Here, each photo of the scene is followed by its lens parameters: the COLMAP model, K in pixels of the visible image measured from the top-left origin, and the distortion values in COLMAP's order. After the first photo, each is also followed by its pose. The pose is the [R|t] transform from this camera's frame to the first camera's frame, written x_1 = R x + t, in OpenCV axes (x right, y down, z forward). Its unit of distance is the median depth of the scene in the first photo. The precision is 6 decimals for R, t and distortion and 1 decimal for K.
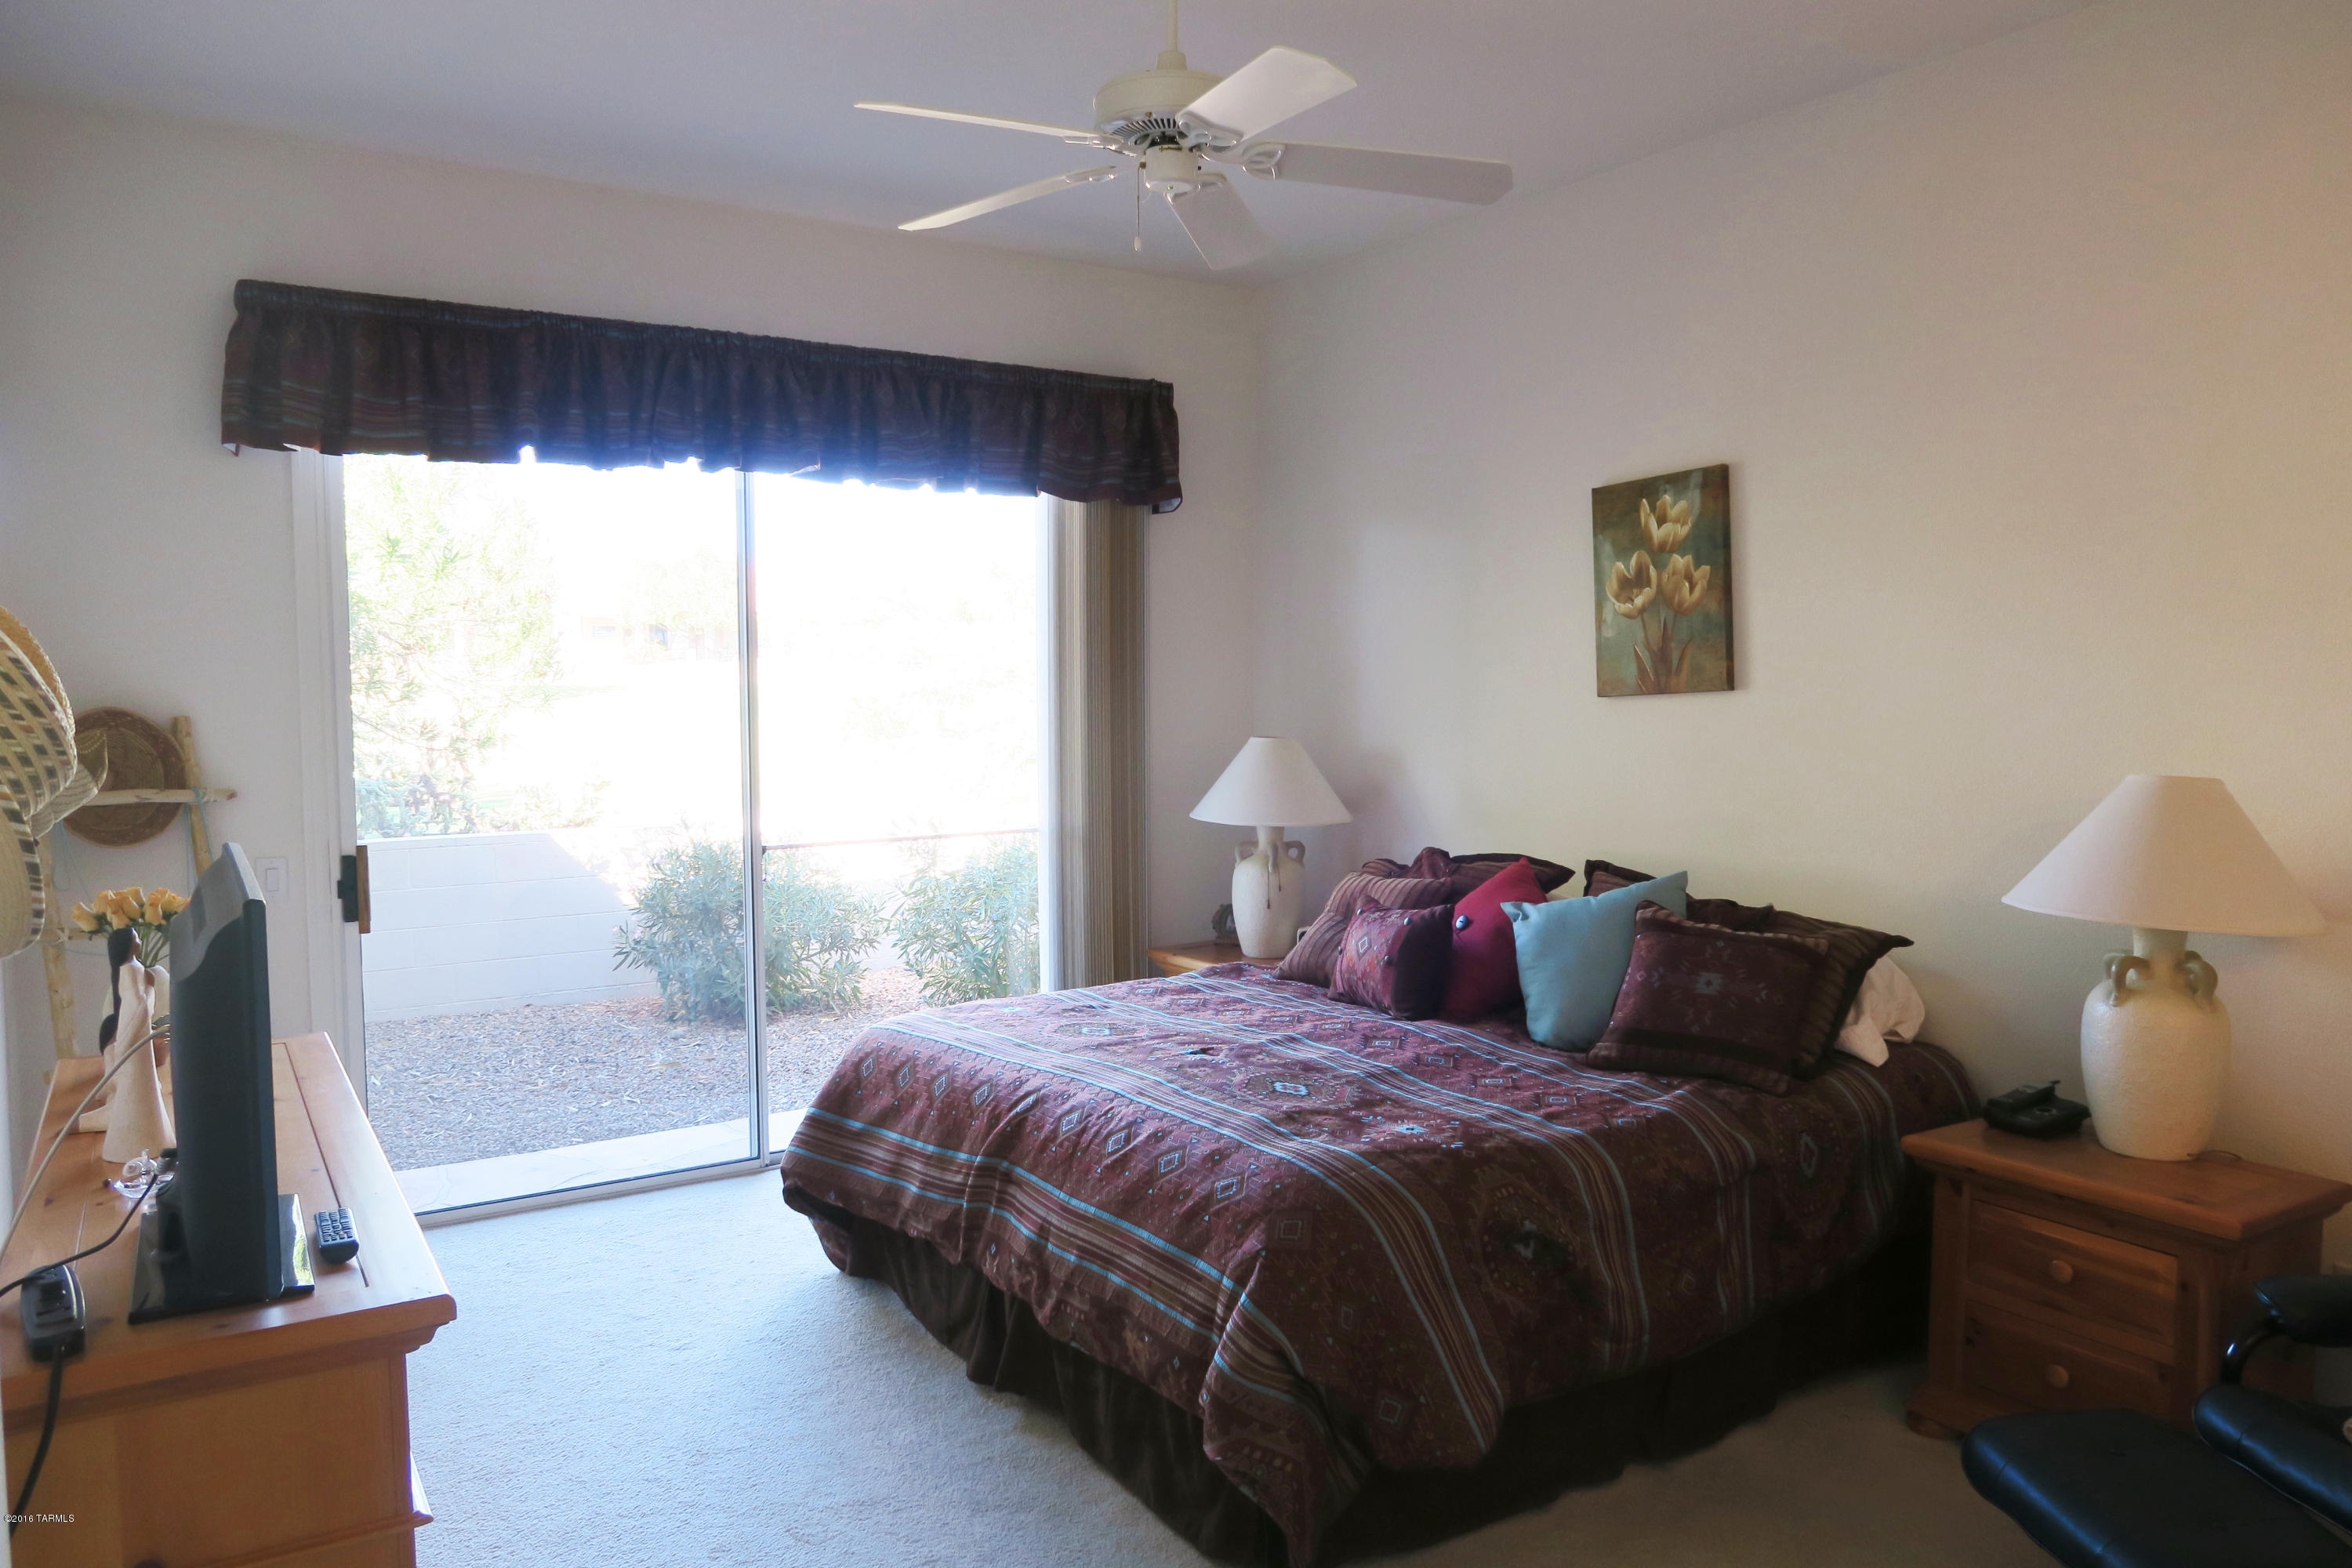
lens RADIAL K [[1619.2, 0, 1175.3], [0, 1619.2, 786.3], [0, 0, 1]] dist [-0.015792, 0.001483]
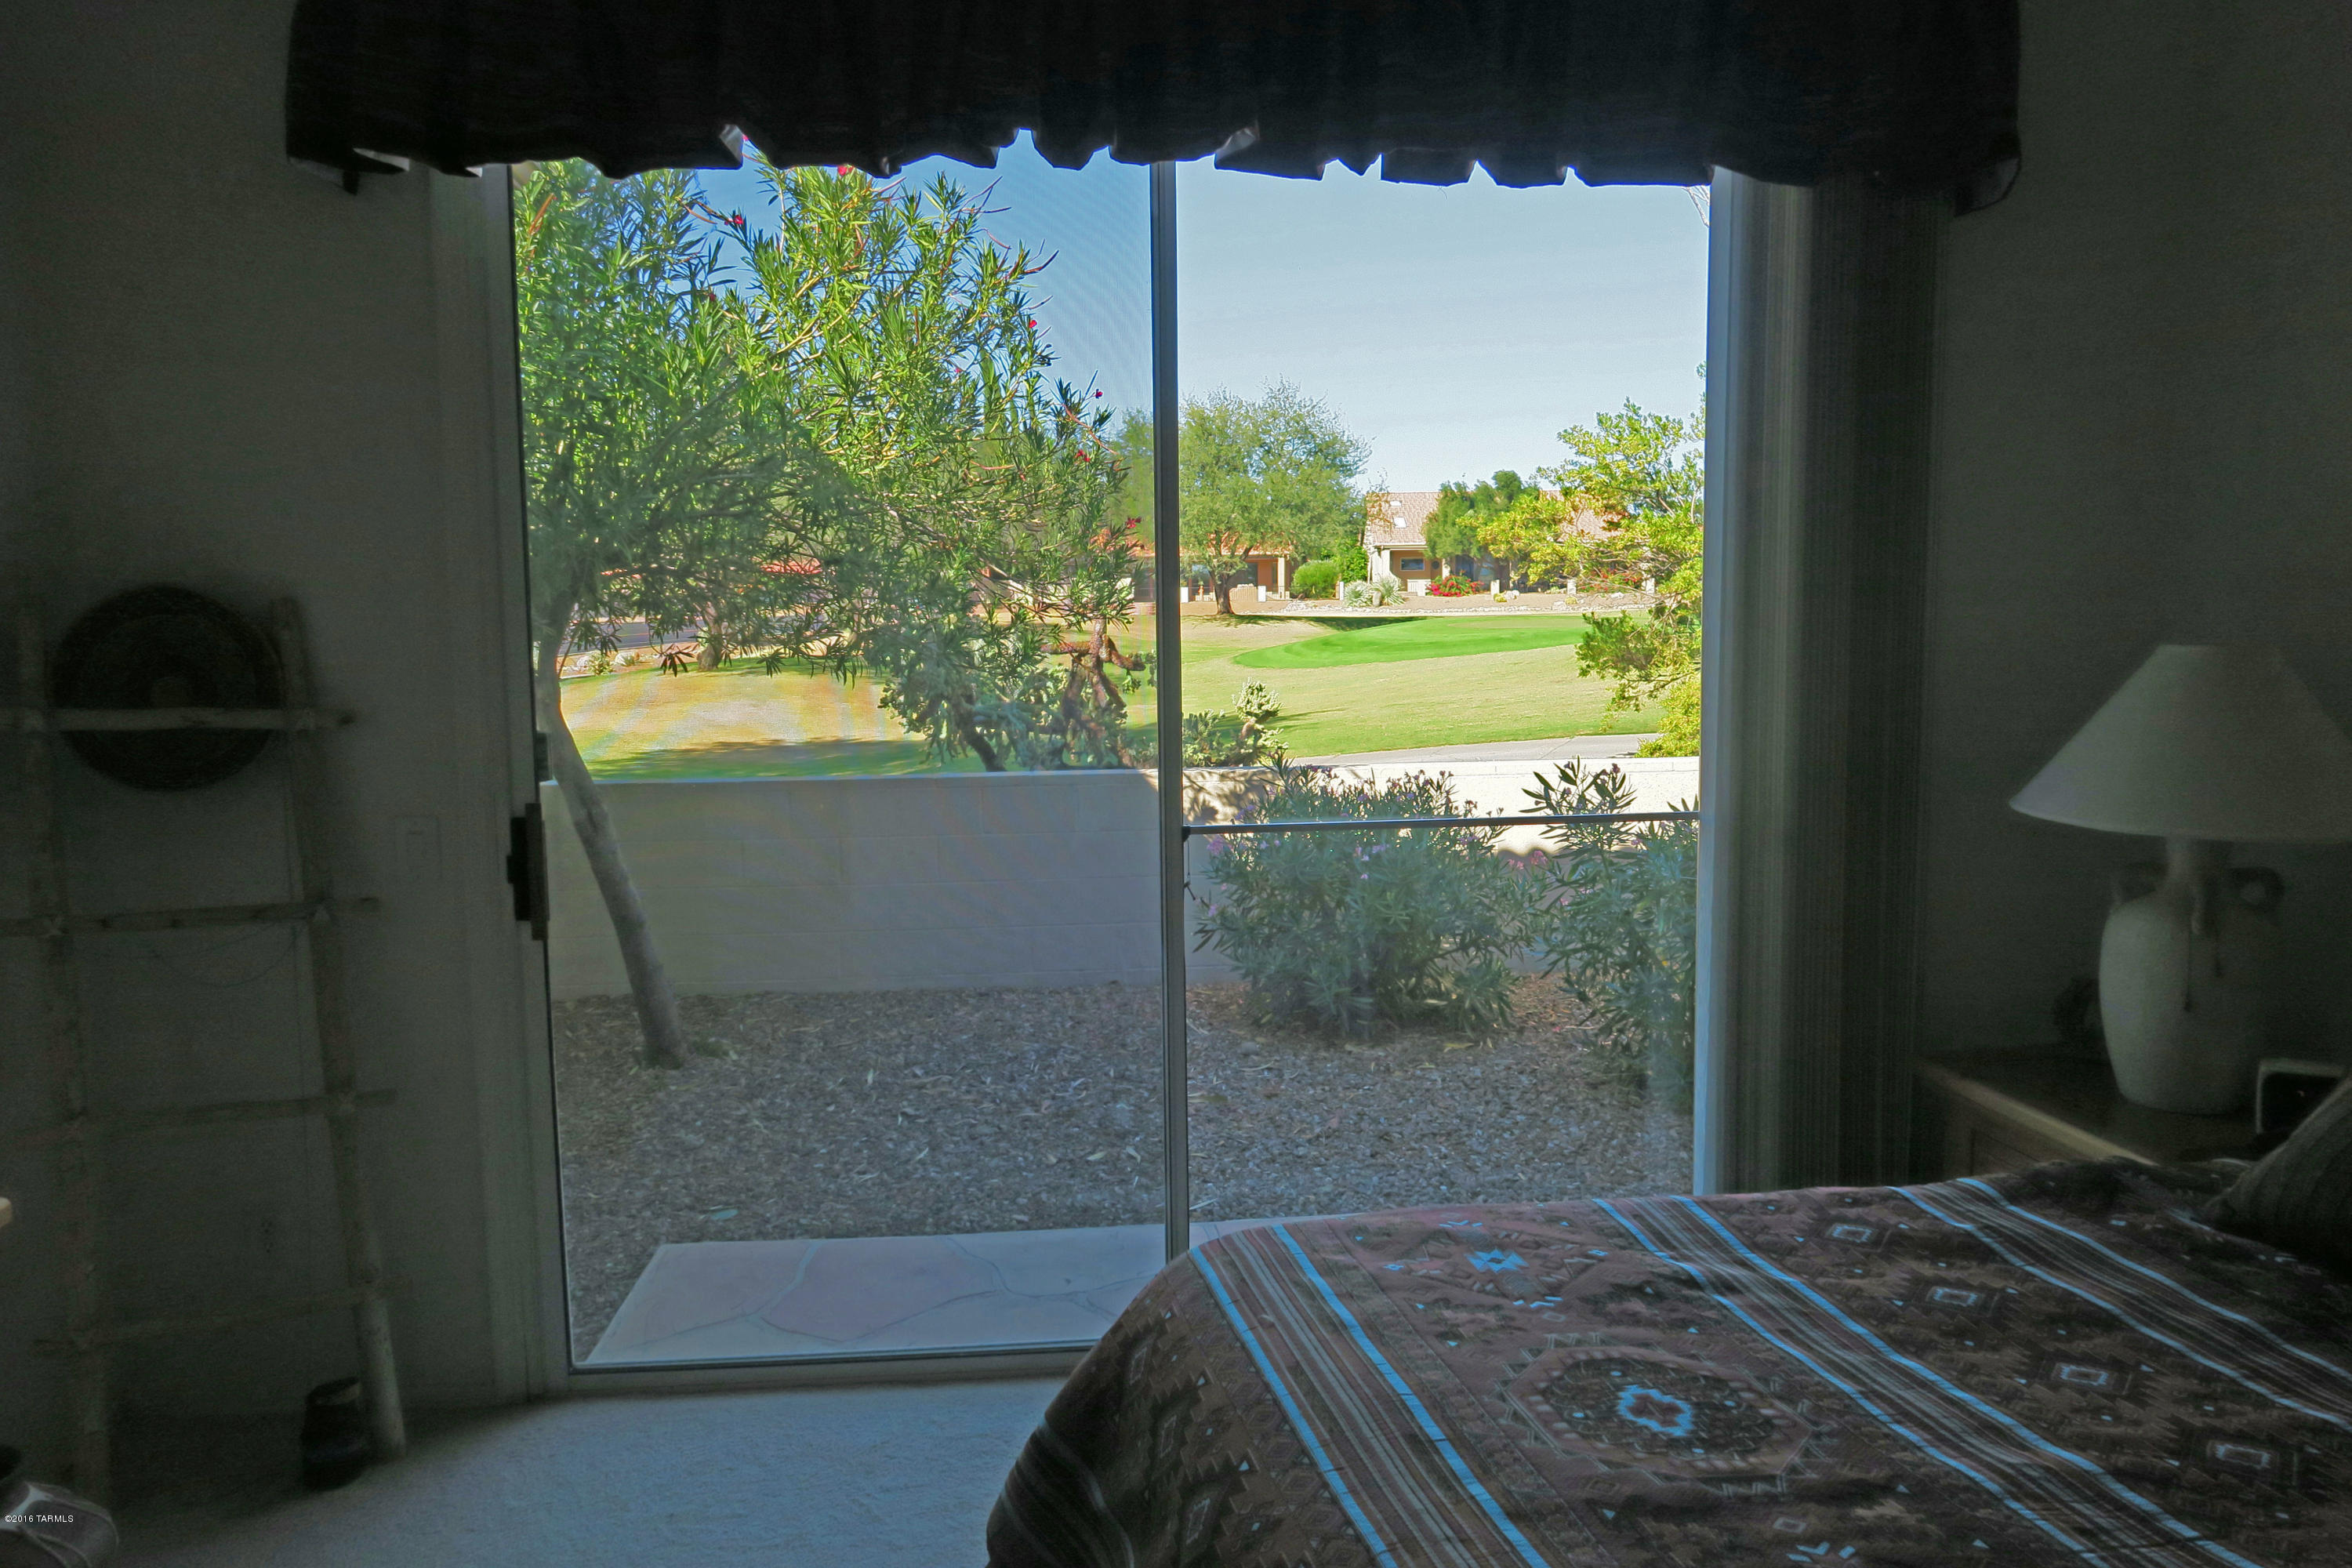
lens RADIAL K [[1619.2, 0, 1183.6], [0, 1619.2, 790.0], [0, 0, 1]] dist [-0.015792, 0.001483]
pose [[0.883536, 0.041982, -0.466478, 0.016040], [-0.022031, 0.998597, 0.048143, -0.003869], [0.467845, -0.032259, 0.883222, 0.455842]]
